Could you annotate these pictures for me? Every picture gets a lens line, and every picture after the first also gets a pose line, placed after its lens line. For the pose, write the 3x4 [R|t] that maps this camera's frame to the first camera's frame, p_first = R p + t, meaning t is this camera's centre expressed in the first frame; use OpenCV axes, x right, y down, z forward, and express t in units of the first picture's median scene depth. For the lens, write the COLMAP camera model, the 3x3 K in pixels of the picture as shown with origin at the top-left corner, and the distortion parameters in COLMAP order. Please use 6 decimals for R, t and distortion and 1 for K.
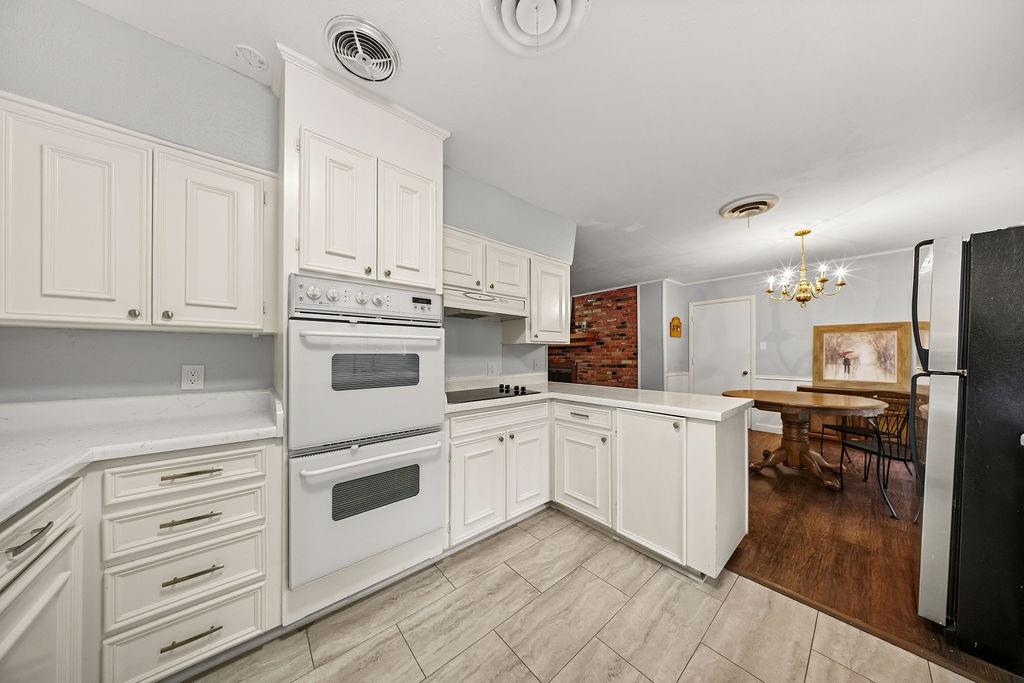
lens RADIAL K [[302.9, 0, 514.3], [0, 302.9, 352.6], [0, 0, 1]] dist [0.000232, -0.001098]
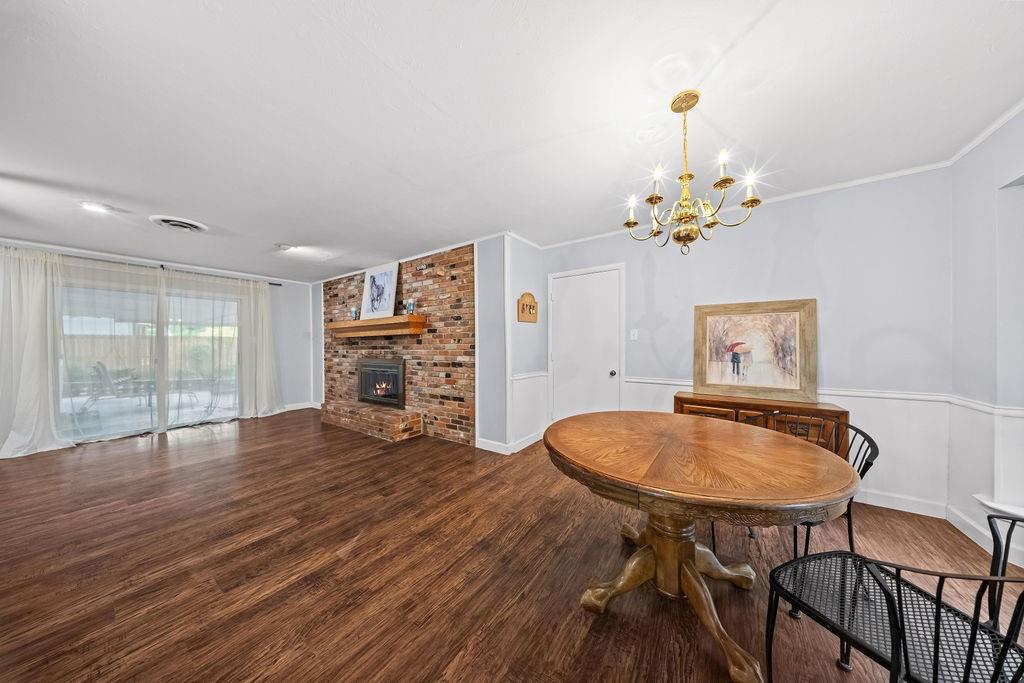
lens RADIAL K [[302.9, 0, 510.9], [0, 302.9, 345.8], [0, 0, 1]] dist [0.000232, -0.001098]
pose [[0.968652, -0.003625, 0.248395, 0.457577], [0.001894, 0.999972, 0.007208, -0.003140], [-0.248414, -0.006511, 0.968632, 0.485616]]
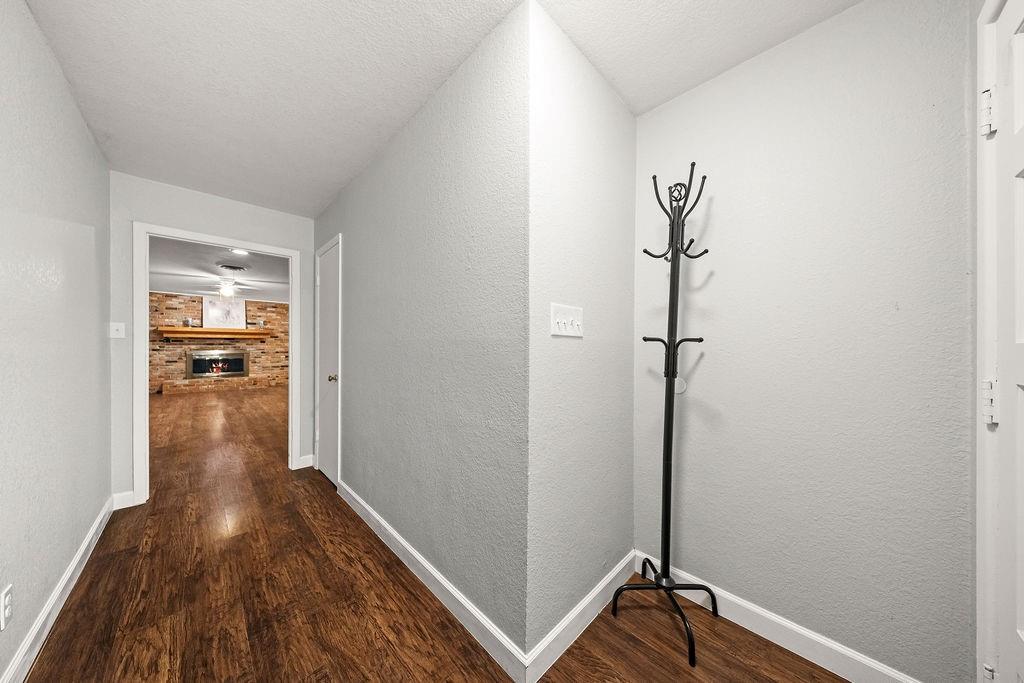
lens RADIAL K [[302.9, 0, 503.1], [0, 302.9, 341.4], [0, 0, 1]] dist [0.000232, -0.001098]
pose [[-0.069021, 0.024006, 0.997326, -2.023650], [-0.003916, 0.999696, -0.024334, 0.036102], [-0.997608, -0.005585, -0.068906, -0.019555]]
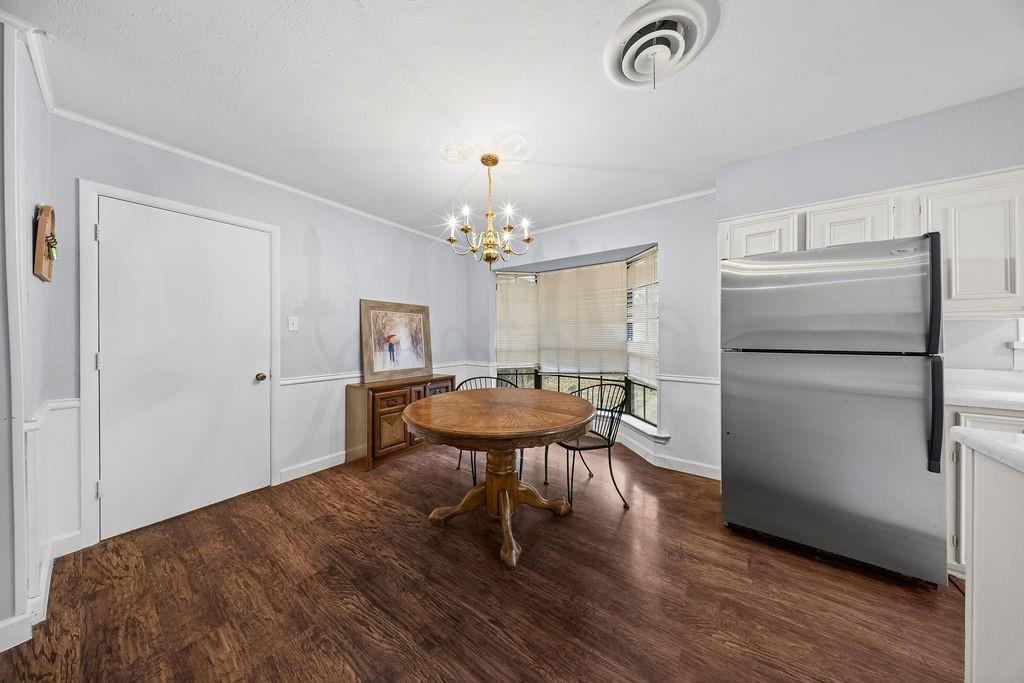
lens RADIAL K [[302.9, 0, 513.6], [0, 302.9, 338.7], [0, 0, 1]] dist [0.000232, -0.001098]
pose [[-0.242781, -0.008728, 0.970042, 0.232583], [-0.001277, 0.999962, 0.008678, -0.000981], [-0.970080, 0.000868, -0.242783, 0.921770]]
